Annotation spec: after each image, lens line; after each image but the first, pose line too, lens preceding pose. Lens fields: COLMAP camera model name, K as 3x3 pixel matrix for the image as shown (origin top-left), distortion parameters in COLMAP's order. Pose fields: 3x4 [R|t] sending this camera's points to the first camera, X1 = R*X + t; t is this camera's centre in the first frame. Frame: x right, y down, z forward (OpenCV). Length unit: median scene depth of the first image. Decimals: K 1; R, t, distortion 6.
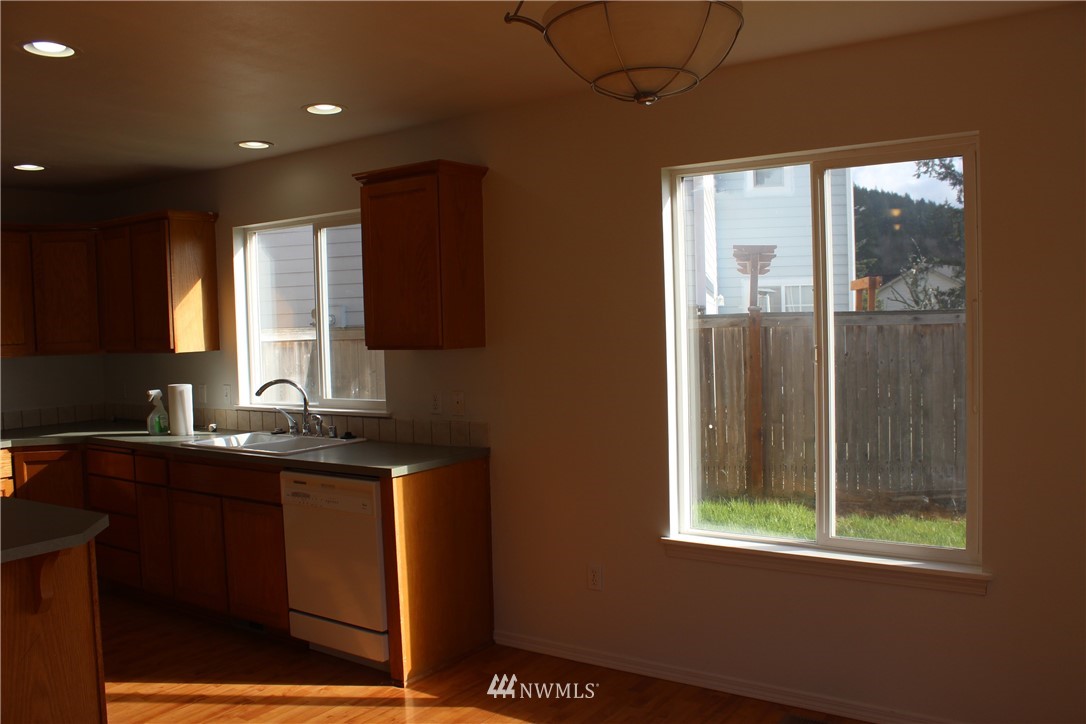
lens RADIAL K [[918.0, 0, 547.8], [0, 918.0, 362.1], [0, 0, 1]] dist [-0.138883, 0.095790]
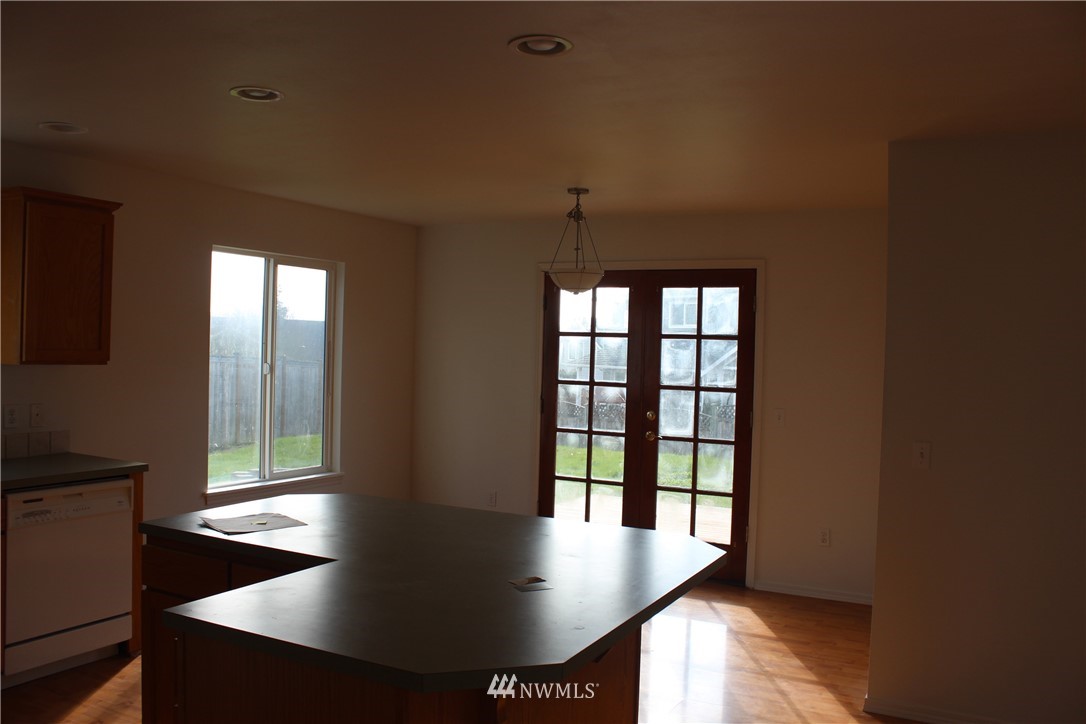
lens RADIAL K [[918.0, 0, 547.9], [0, 918.0, 356.9], [0, 0, 1]] dist [-0.138883, 0.095790]
pose [[-0.109466, 0.015947, 0.993863, -1.077338], [0.023230, 0.999639, -0.013481, 0.004095], [-0.993719, 0.021612, -0.109797, 0.472345]]
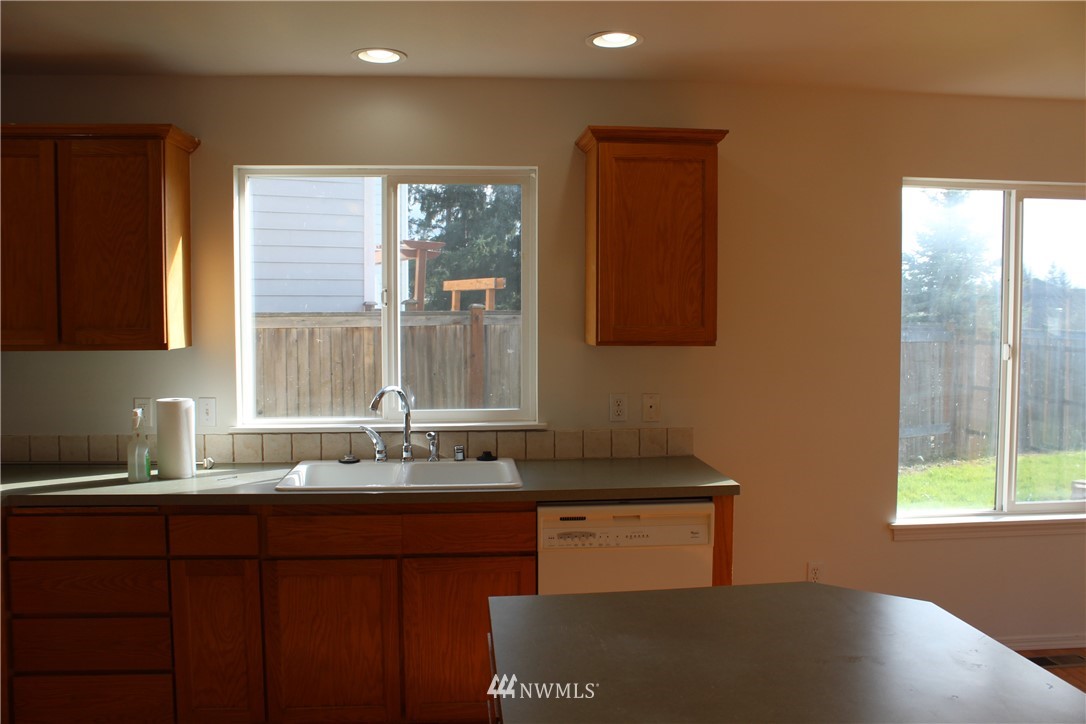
lens RADIAL K [[918.0, 0, 549.2], [0, 918.0, 357.1], [0, 0, 1]] dist [-0.138883, 0.095790]
pose [[0.760037, -0.003204, 0.649872, -0.669217], [0.006761, 0.999973, -0.002978, -0.001157], [-0.649844, 0.006657, 0.760038, 0.363466]]
